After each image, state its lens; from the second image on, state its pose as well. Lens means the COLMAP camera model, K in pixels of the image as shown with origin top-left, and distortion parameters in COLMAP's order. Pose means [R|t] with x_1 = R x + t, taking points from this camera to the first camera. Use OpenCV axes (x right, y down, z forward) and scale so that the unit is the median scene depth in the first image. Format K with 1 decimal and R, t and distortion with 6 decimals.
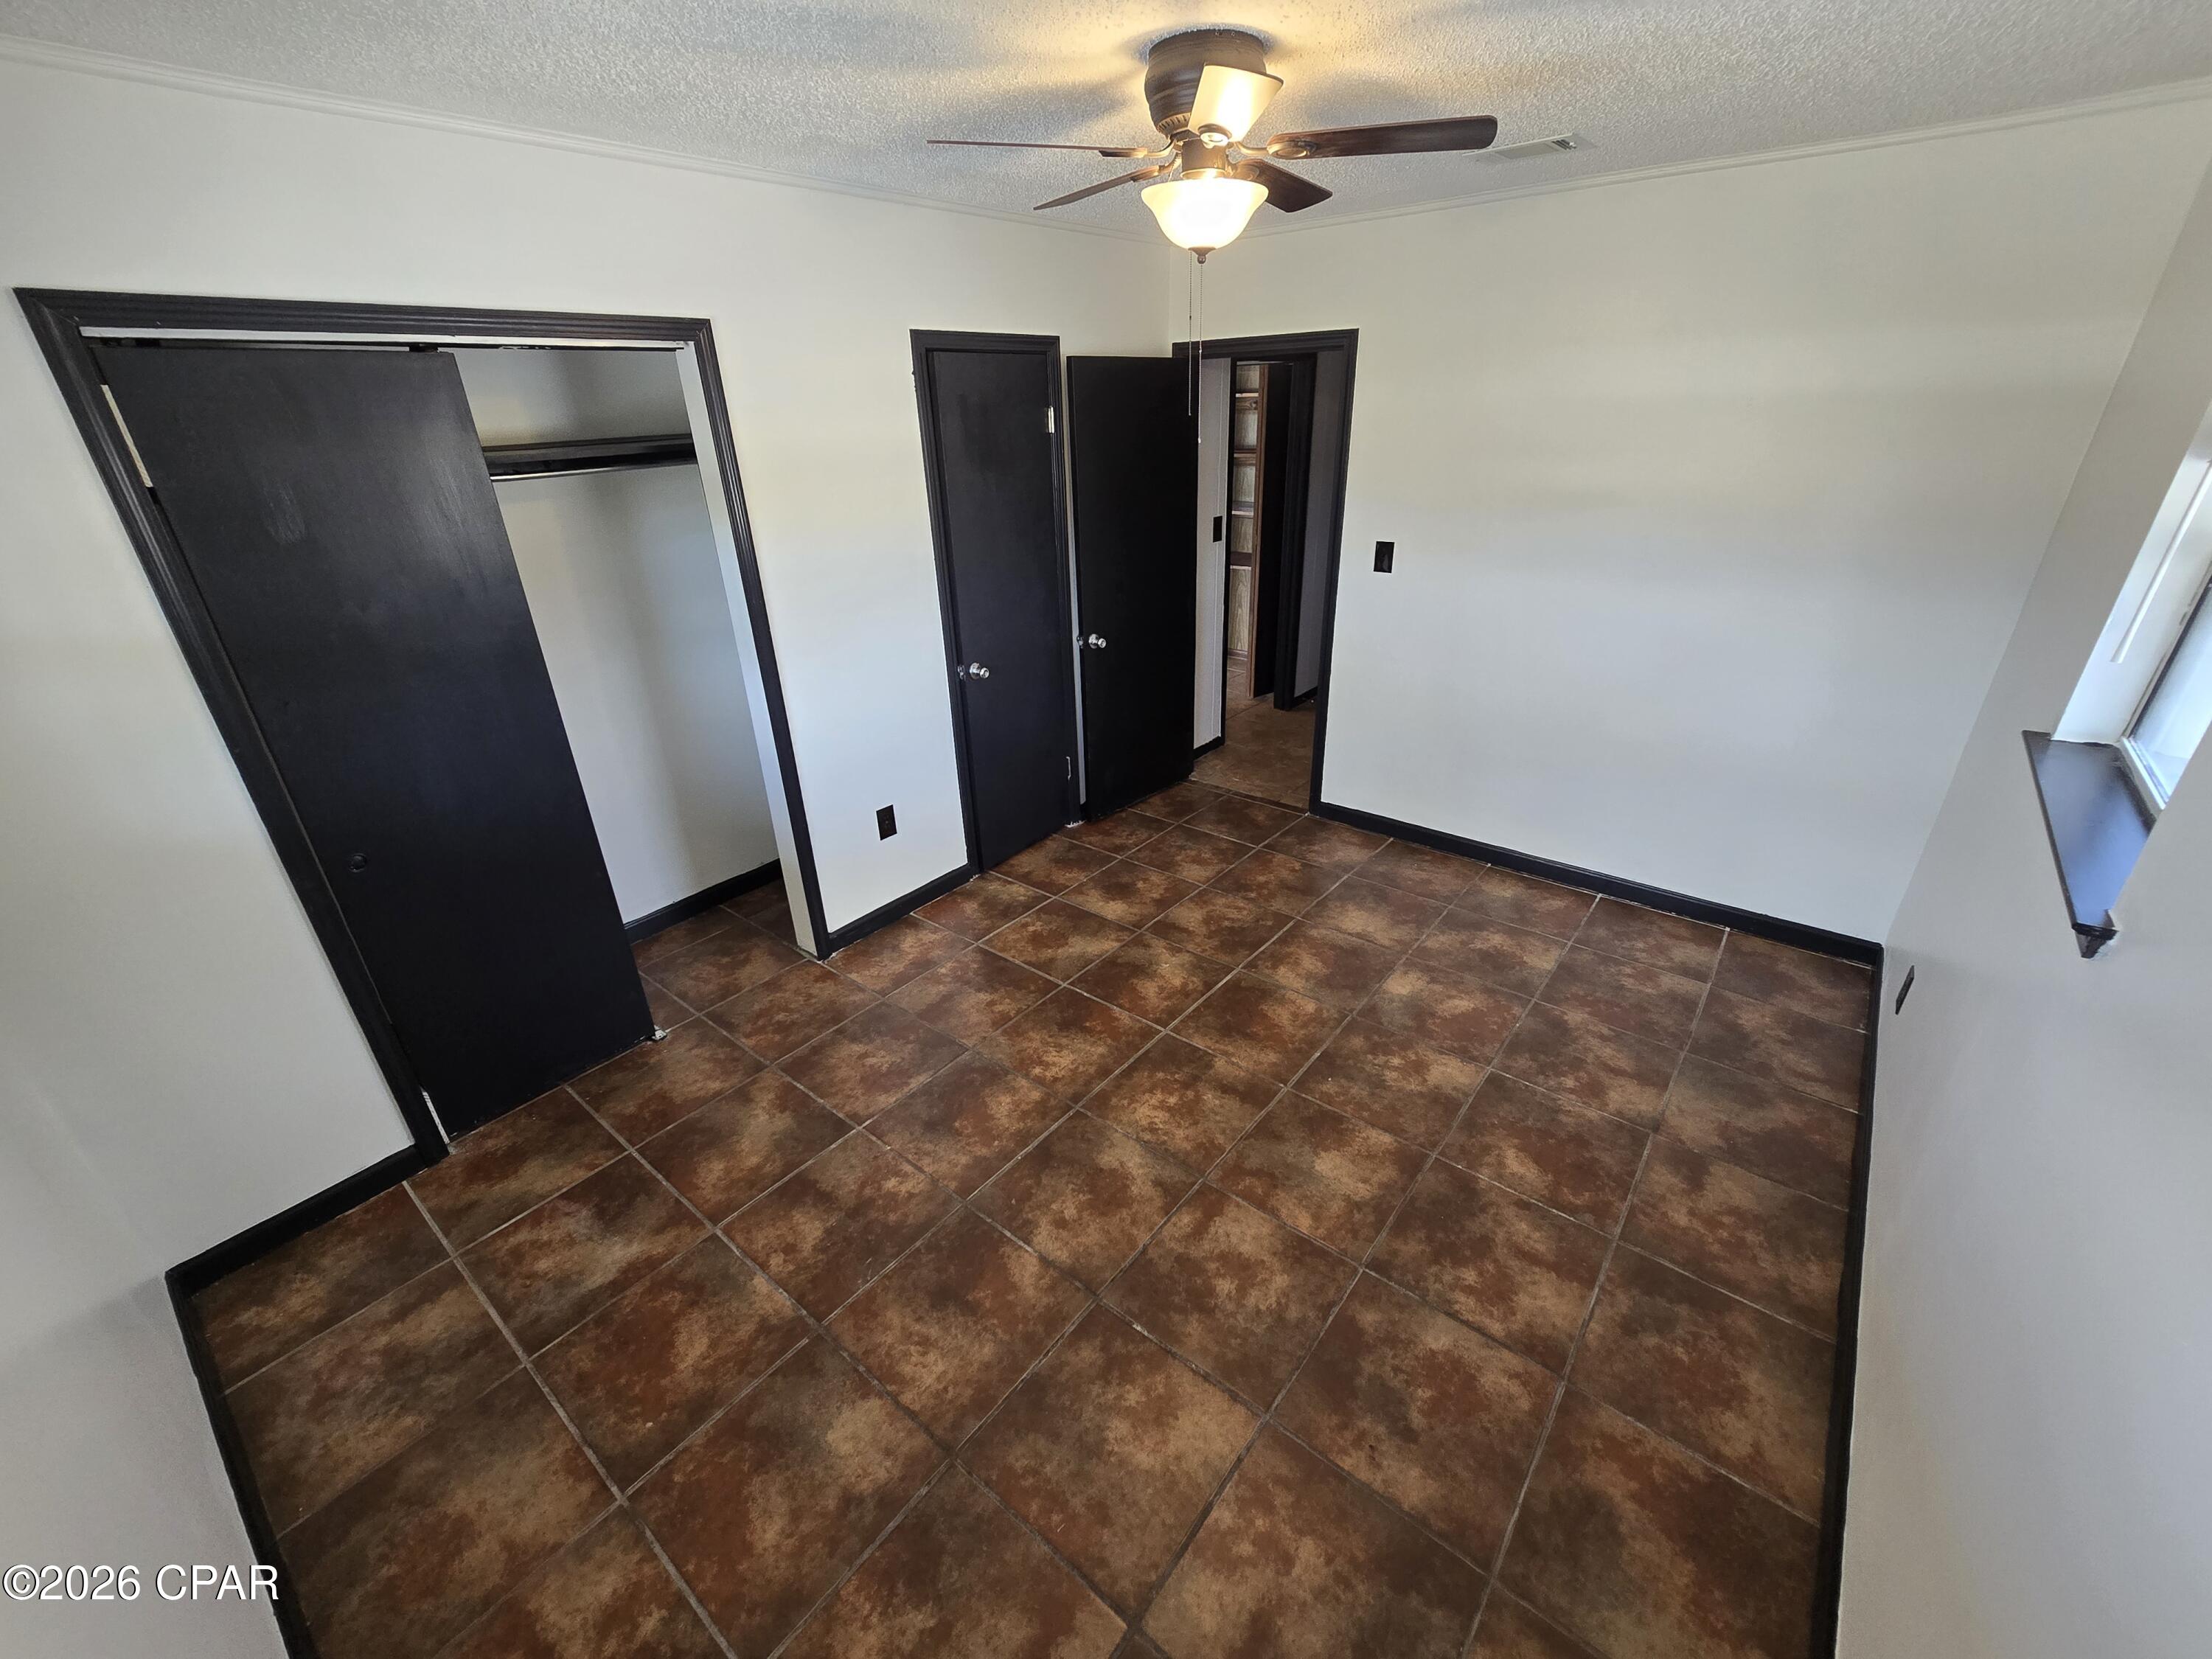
lens RADIAL K [[904.0, 0, 1107.9], [0, 904.0, 838.8], [0, 0, 1]] dist [0.000627, -0.004176]
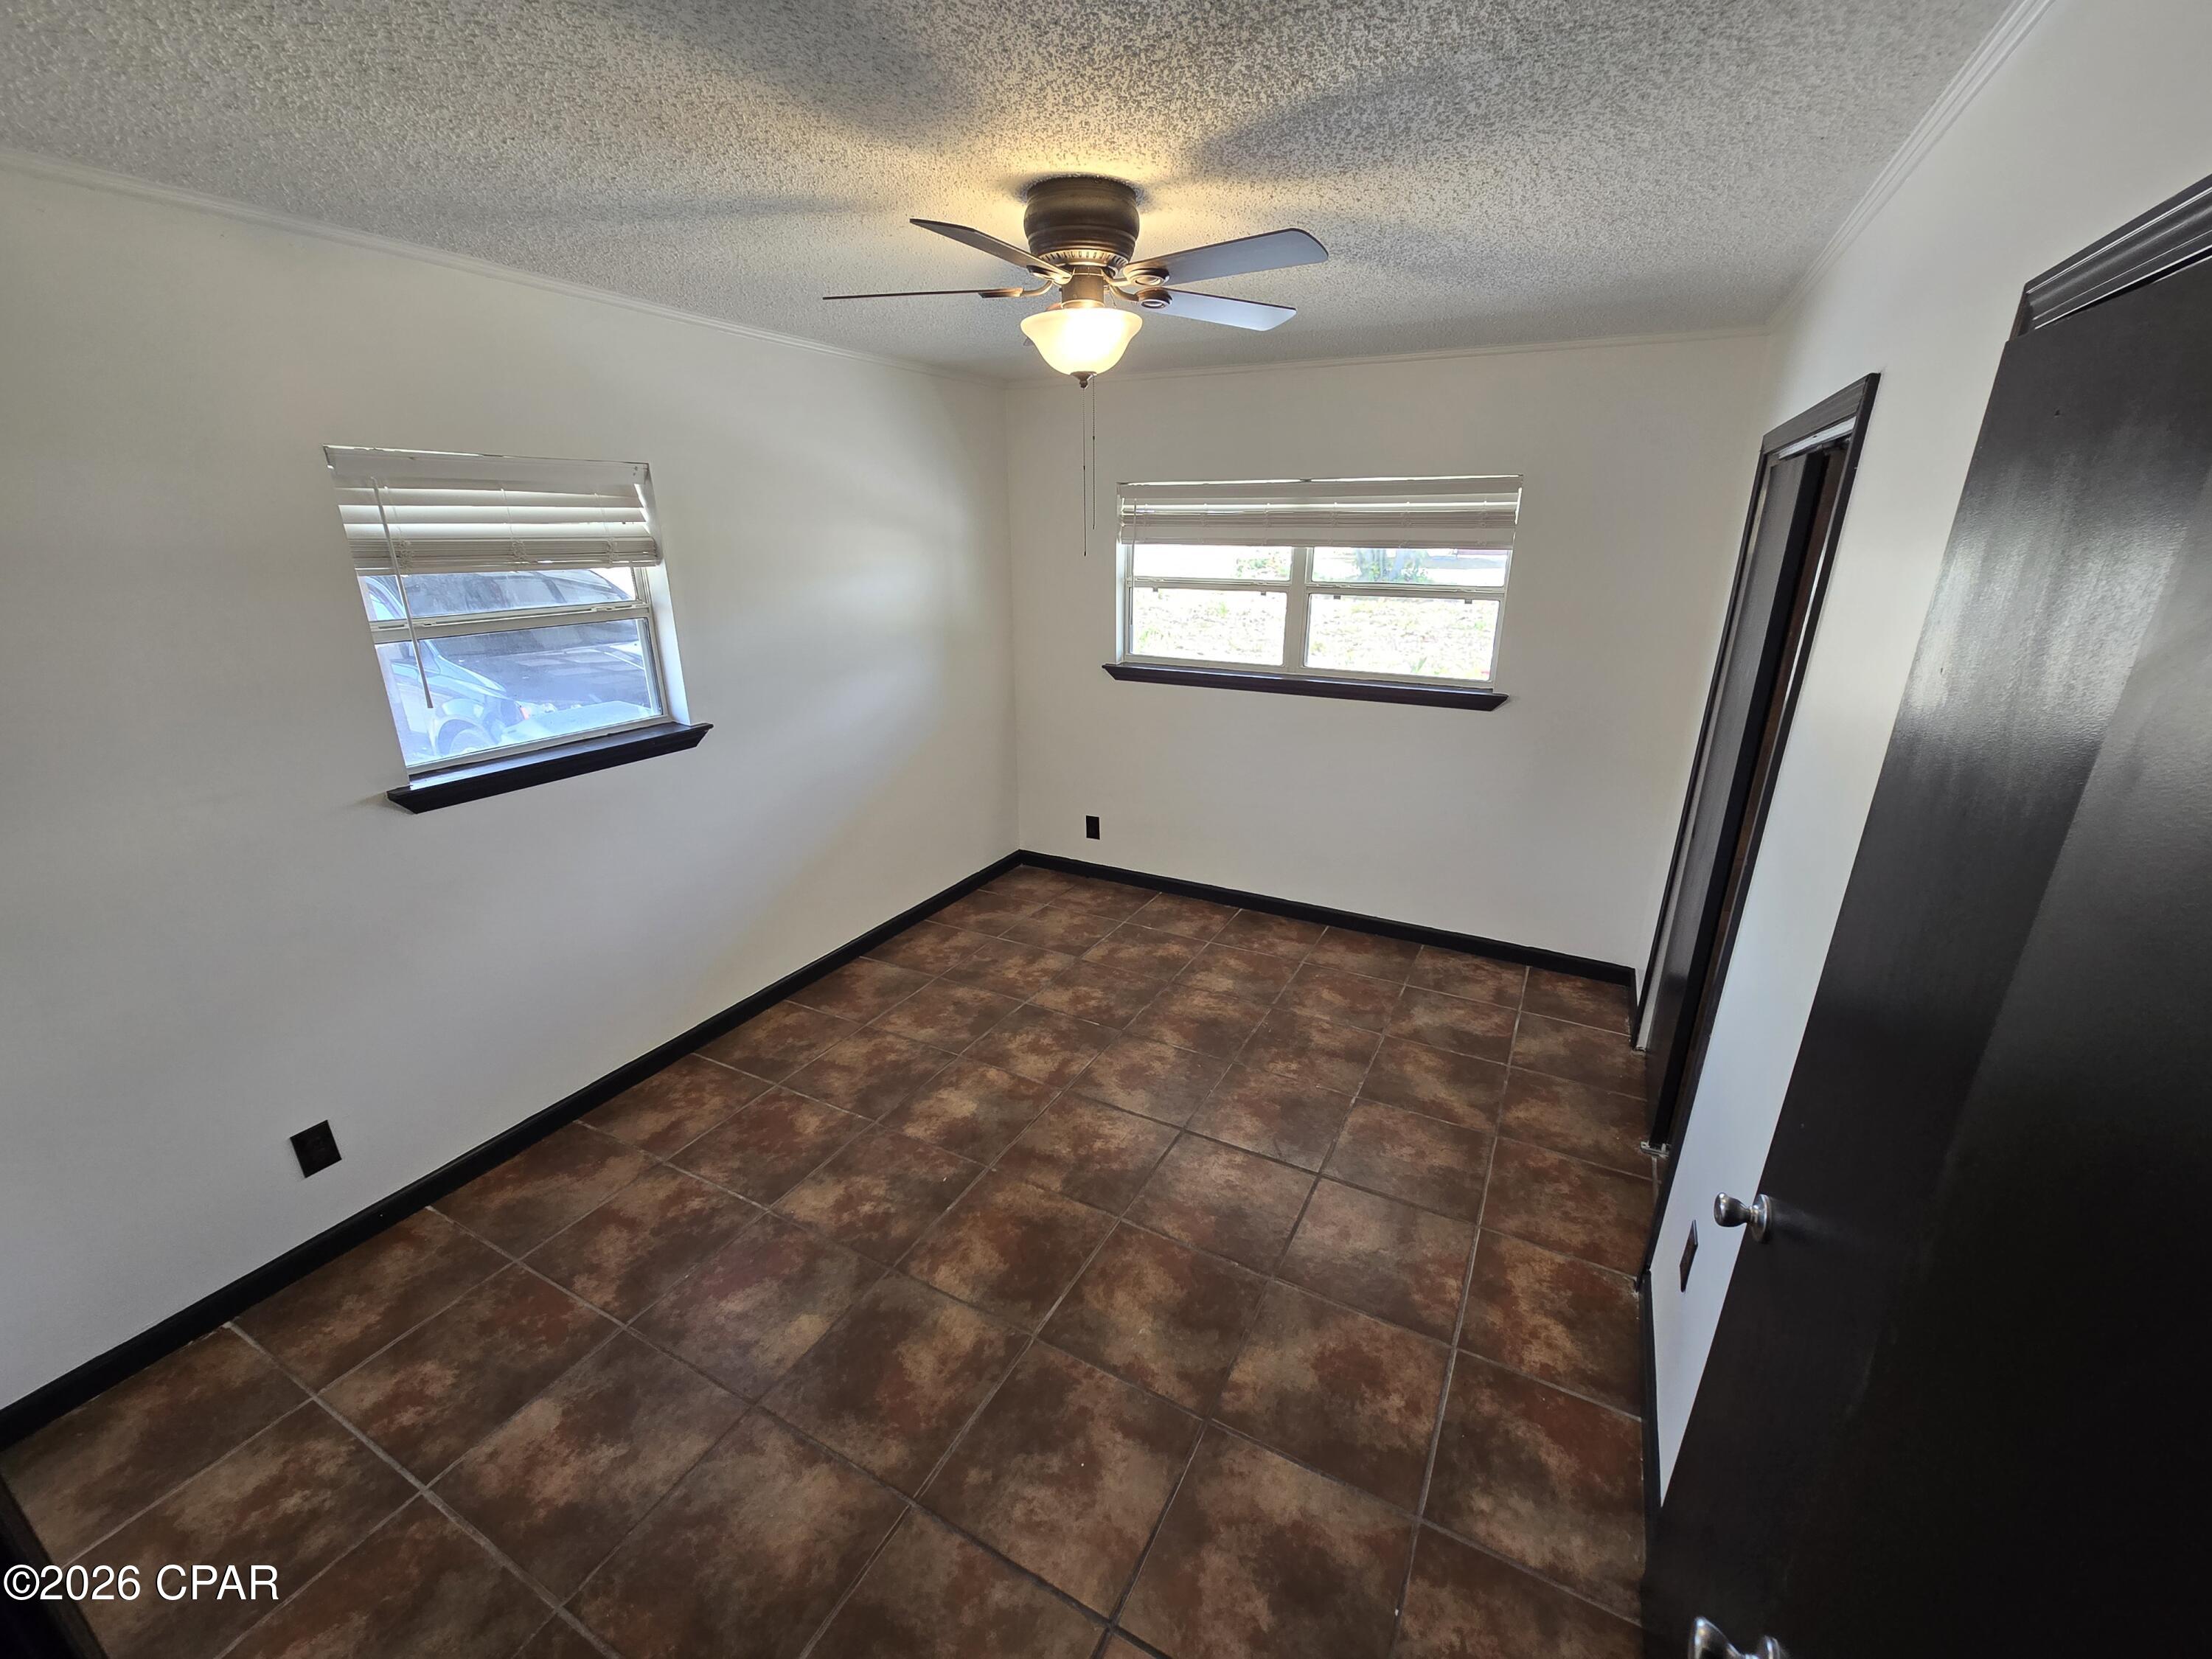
lens RADIAL K [[899.8, 0, 1106.5], [0, 899.8, 847.0], [0, 0, 1]] dist [-0.003921, 0.000078]
pose [[-0.981497, 0.086616, -0.170765, 0.216338], [-0.061515, 0.701919, 0.709595, -0.720783], [0.181325, 0.706971, -0.683603, 1.502717]]
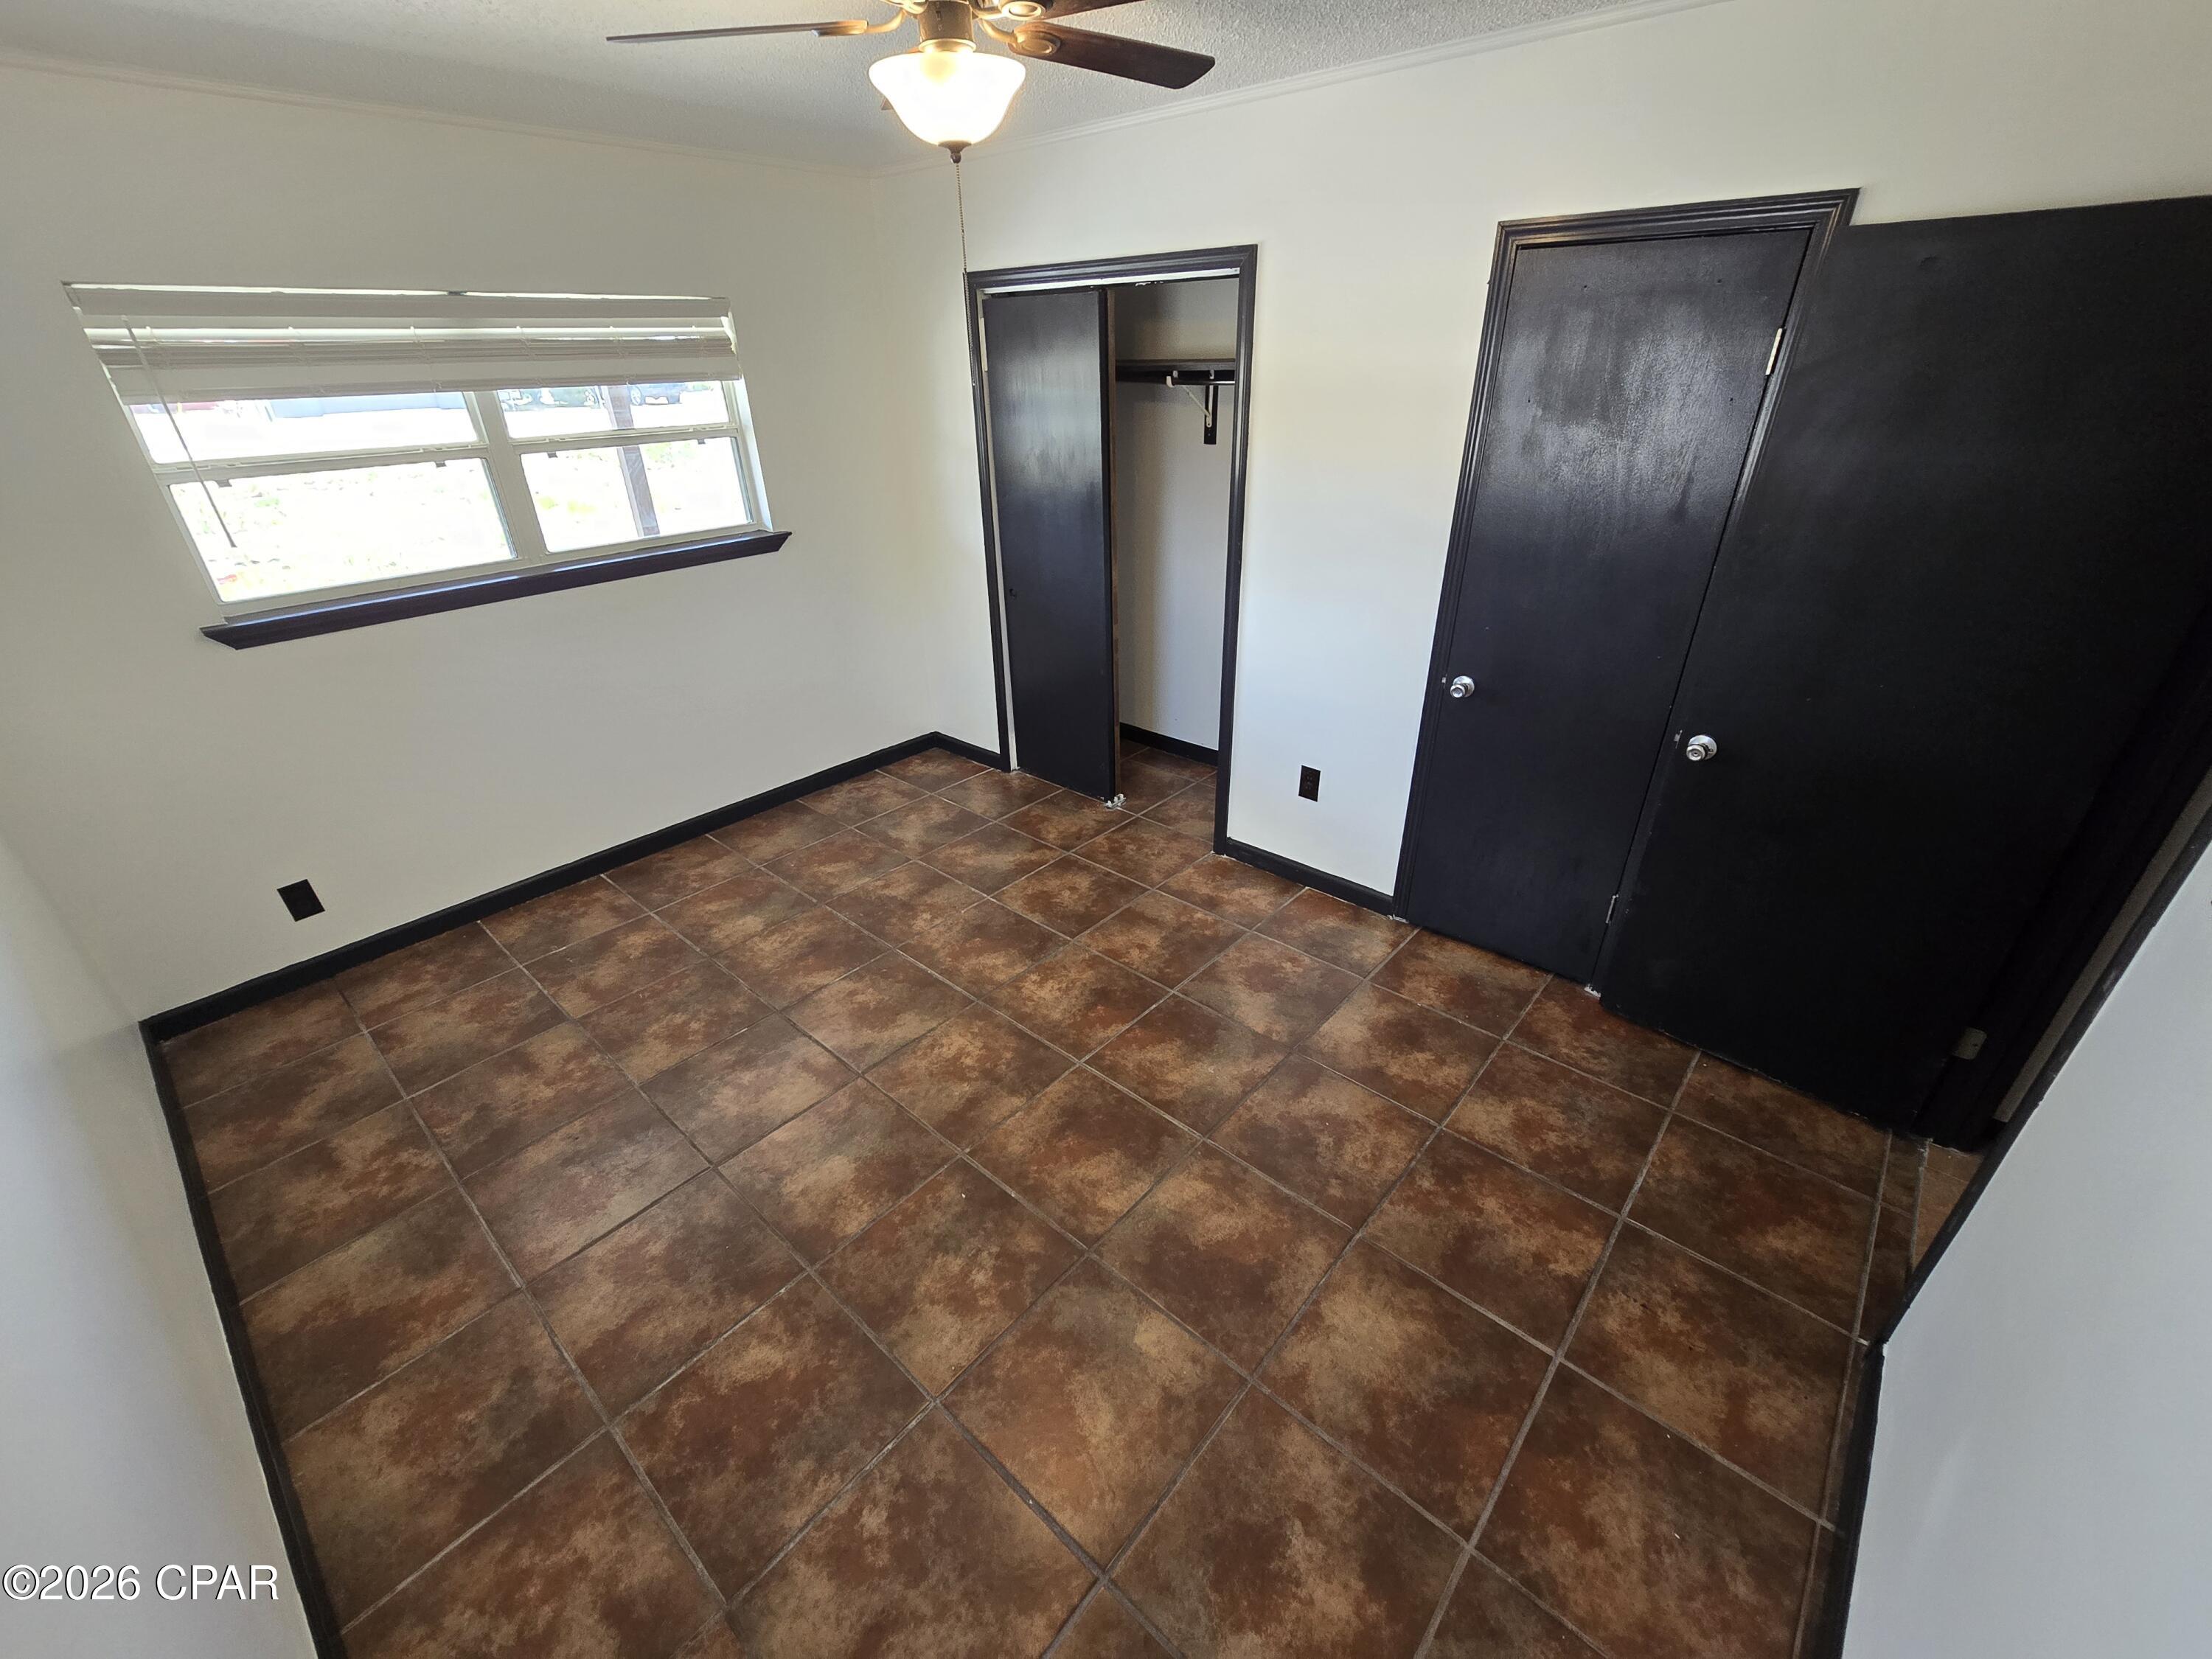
lens RADIAL K [[904.0, 0, 1107.9], [0, 904.0, 838.8], [0, 0, 1]] dist [0.000627, -0.004176]
pose [[-0.042264, 0.497942, -0.866180, 0.816387], [-0.418929, 0.778229, 0.467823, -0.436260], [0.907035, 0.382640, 0.175711, 0.885595]]
